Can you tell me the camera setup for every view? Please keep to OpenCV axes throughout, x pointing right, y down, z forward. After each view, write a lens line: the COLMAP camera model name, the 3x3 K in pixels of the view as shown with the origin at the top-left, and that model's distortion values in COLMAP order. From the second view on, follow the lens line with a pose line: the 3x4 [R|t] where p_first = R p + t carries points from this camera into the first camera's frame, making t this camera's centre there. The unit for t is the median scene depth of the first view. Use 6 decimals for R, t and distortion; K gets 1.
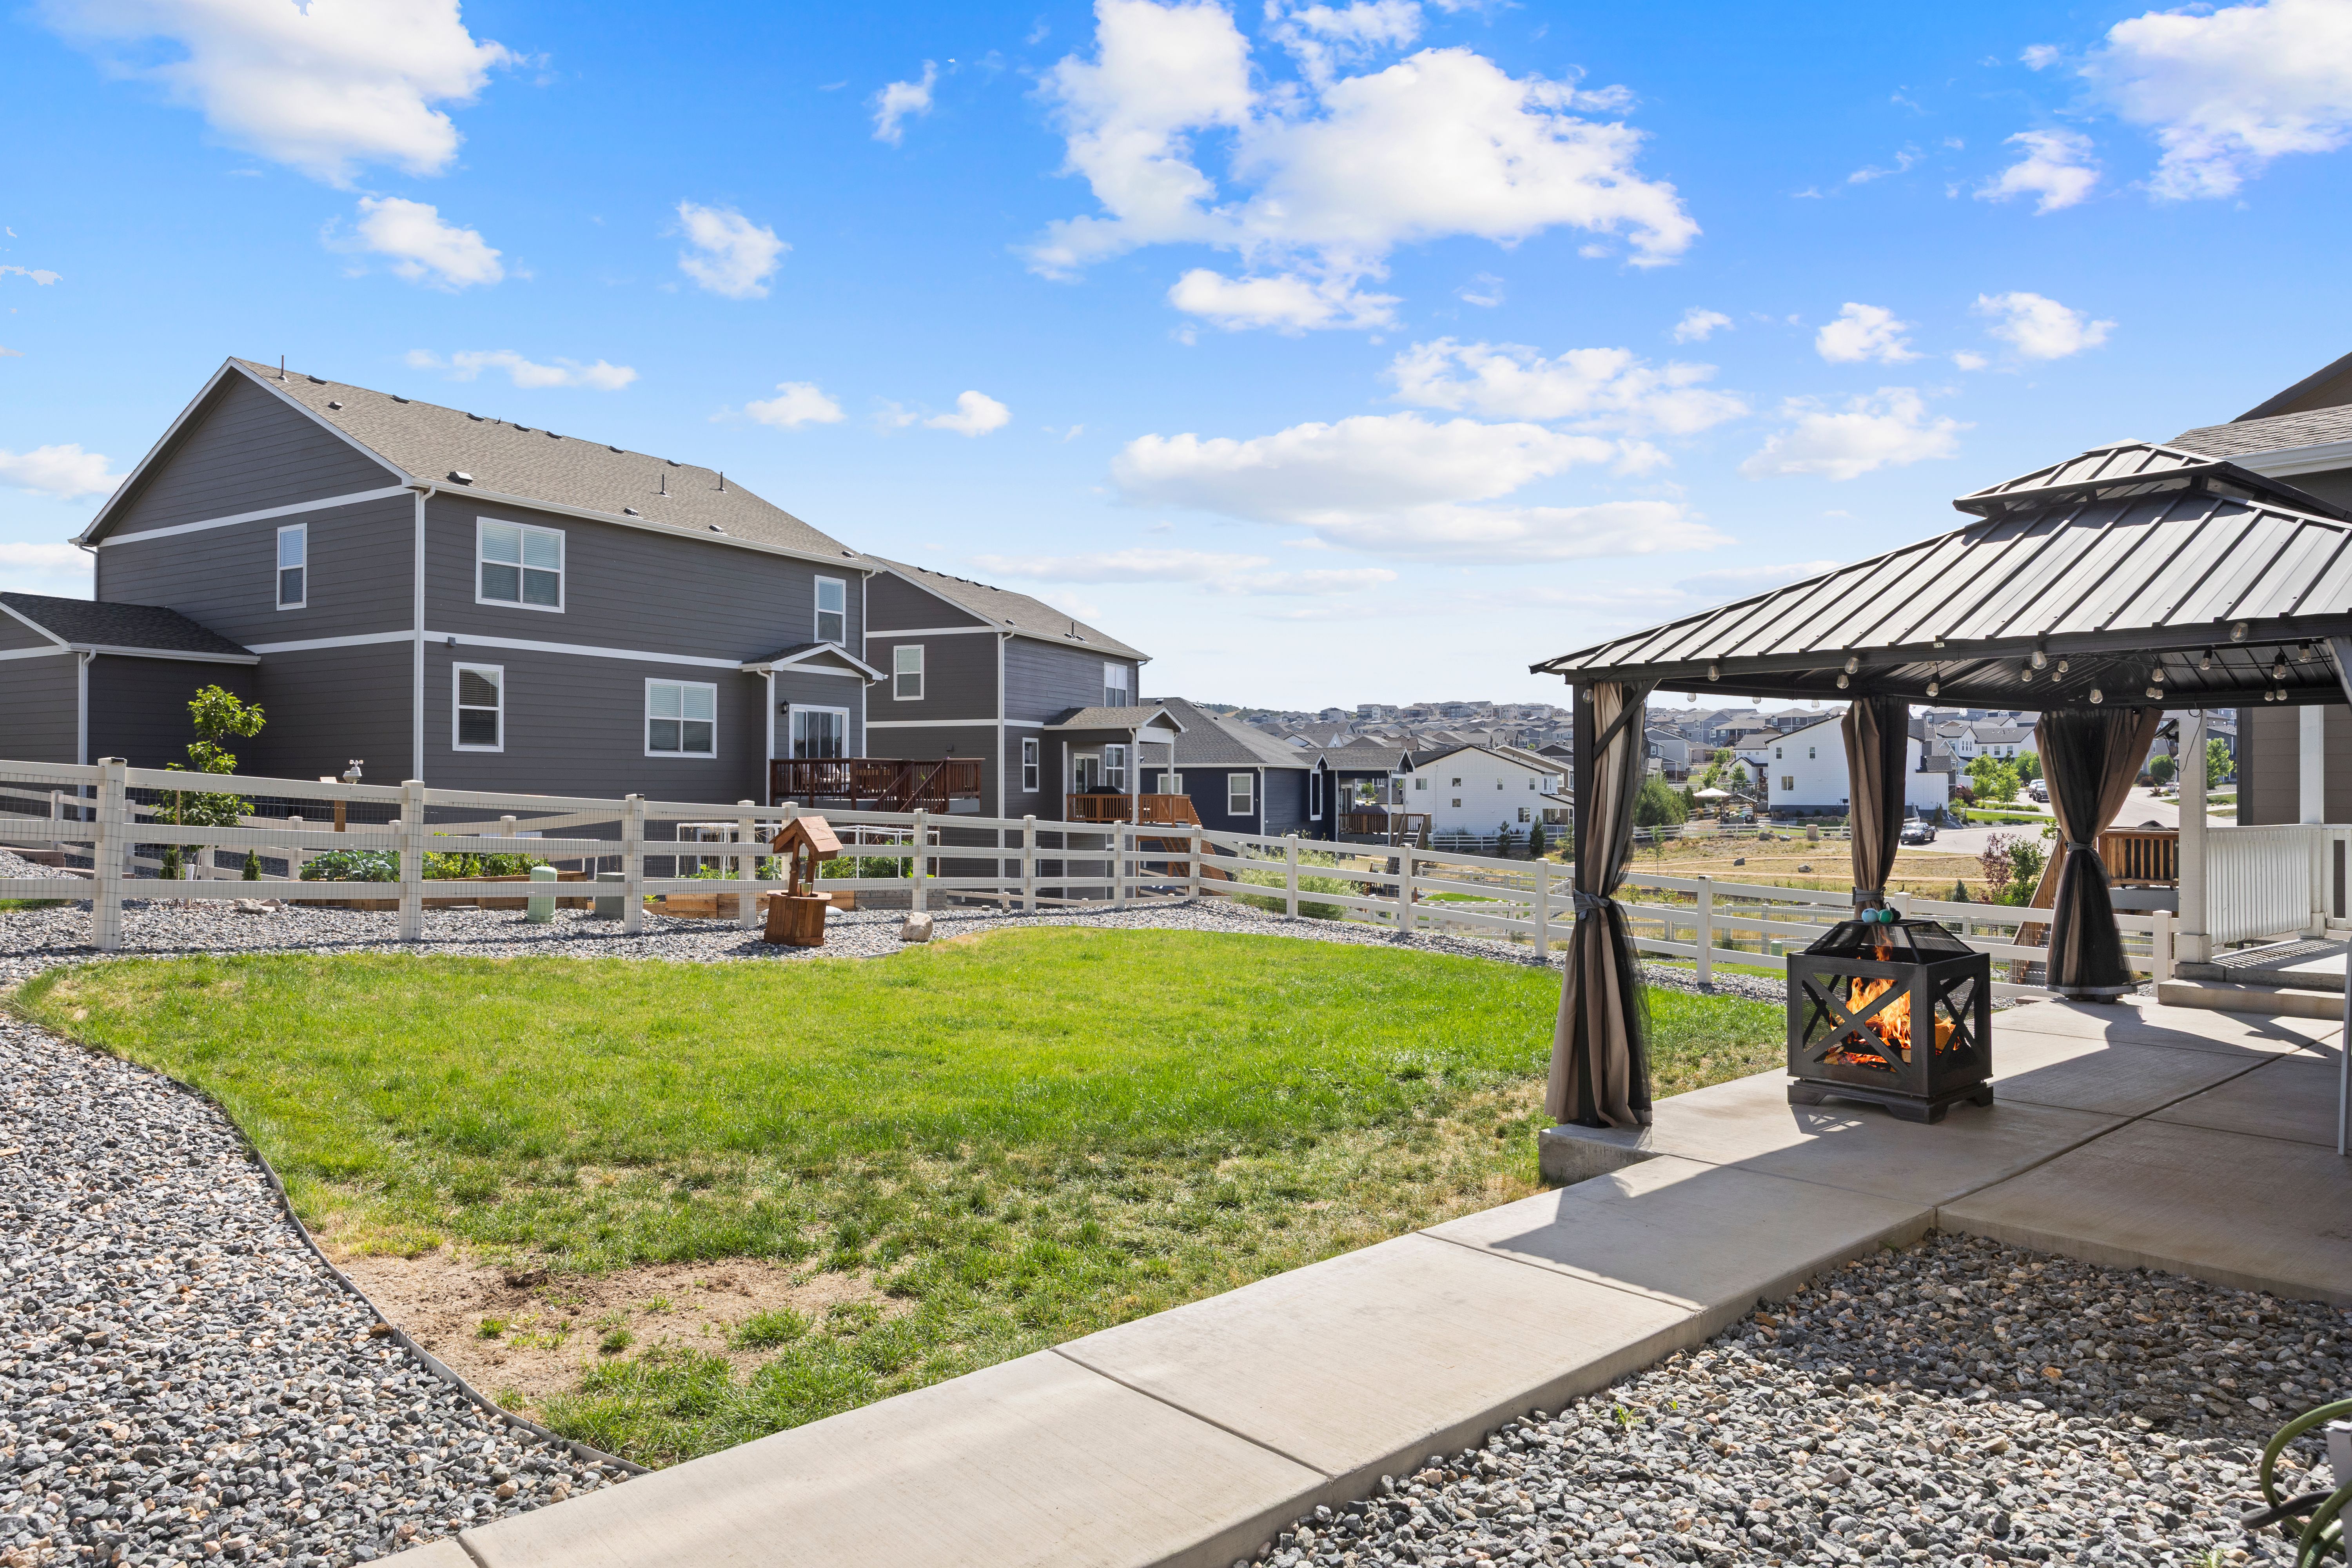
lens RADIAL K [[1544.2, 0, 1180.3], [0, 1544.2, 770.1], [0, 0, 1]] dist [-0.001193, 0.000465]
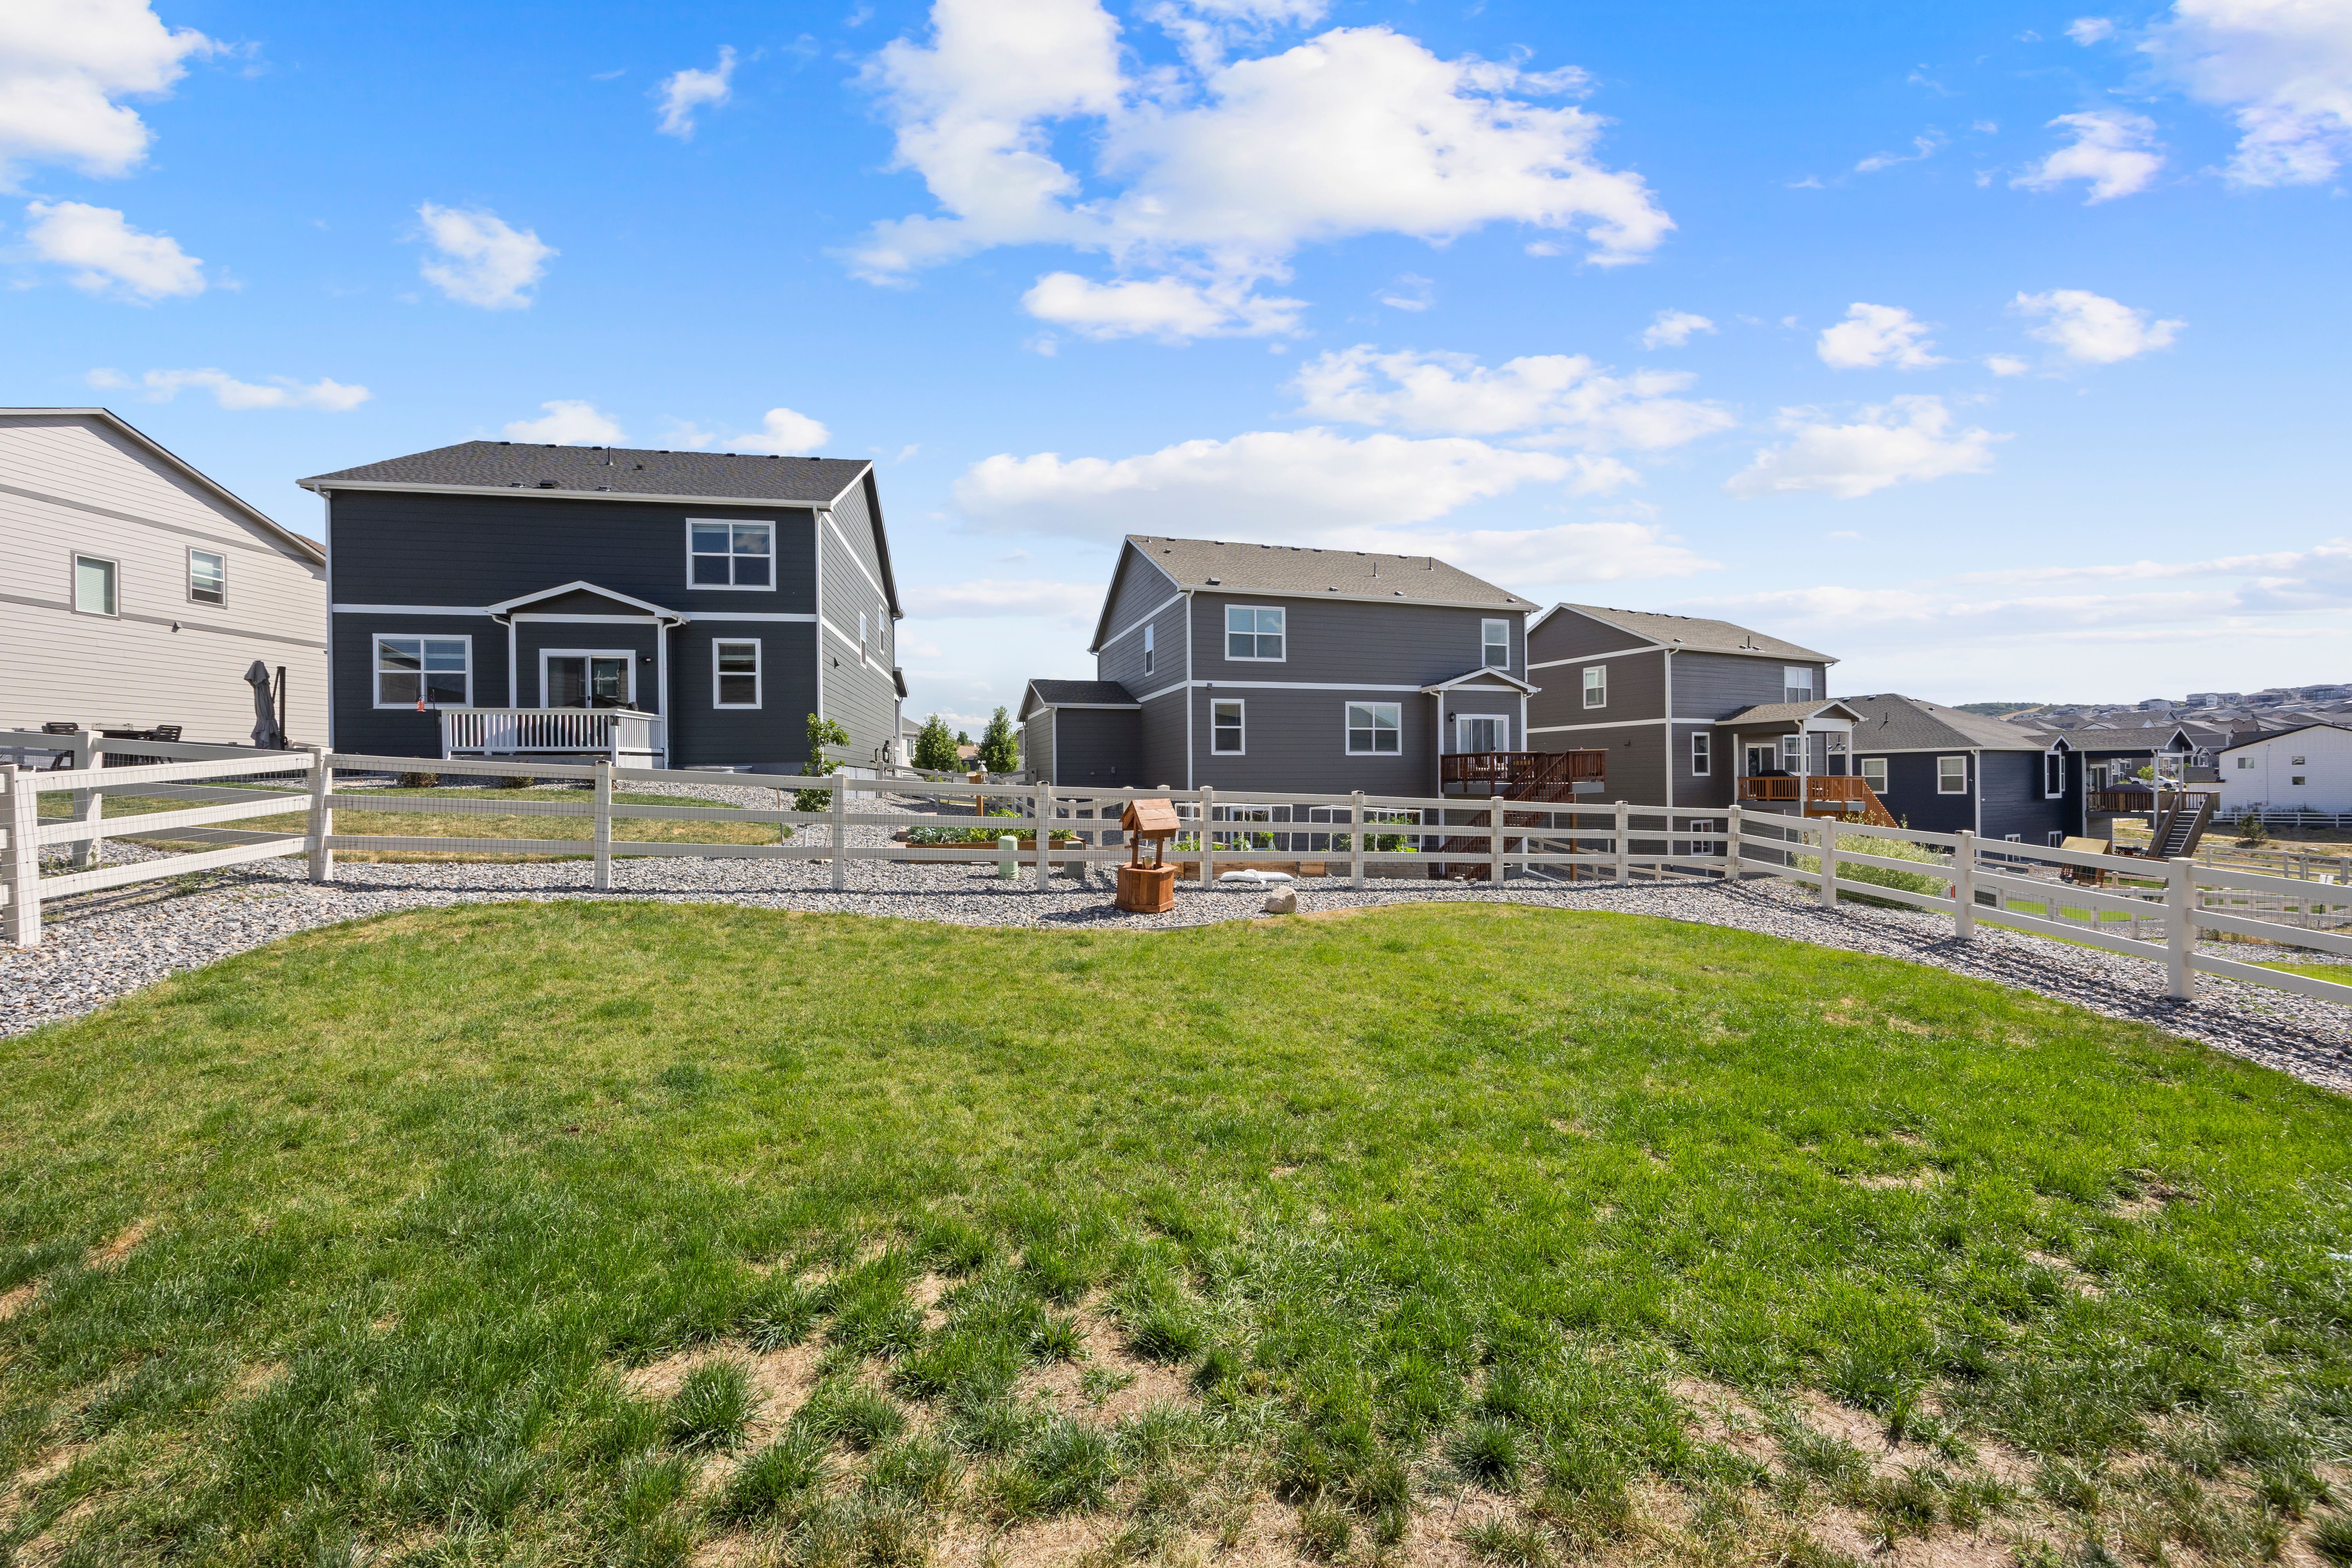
lens RADIAL K [[922.5, 0, 1161.4], [0, 922.5, 783.3], [0, 0, 1]] dist [-0.000753, -0.000369]
pose [[0.747933, -0.010367, -0.663693, 0.060783], [0.021657, 0.999727, 0.008789, 0.003616], [0.663420, -0.020947, 0.747954, 0.137100]]
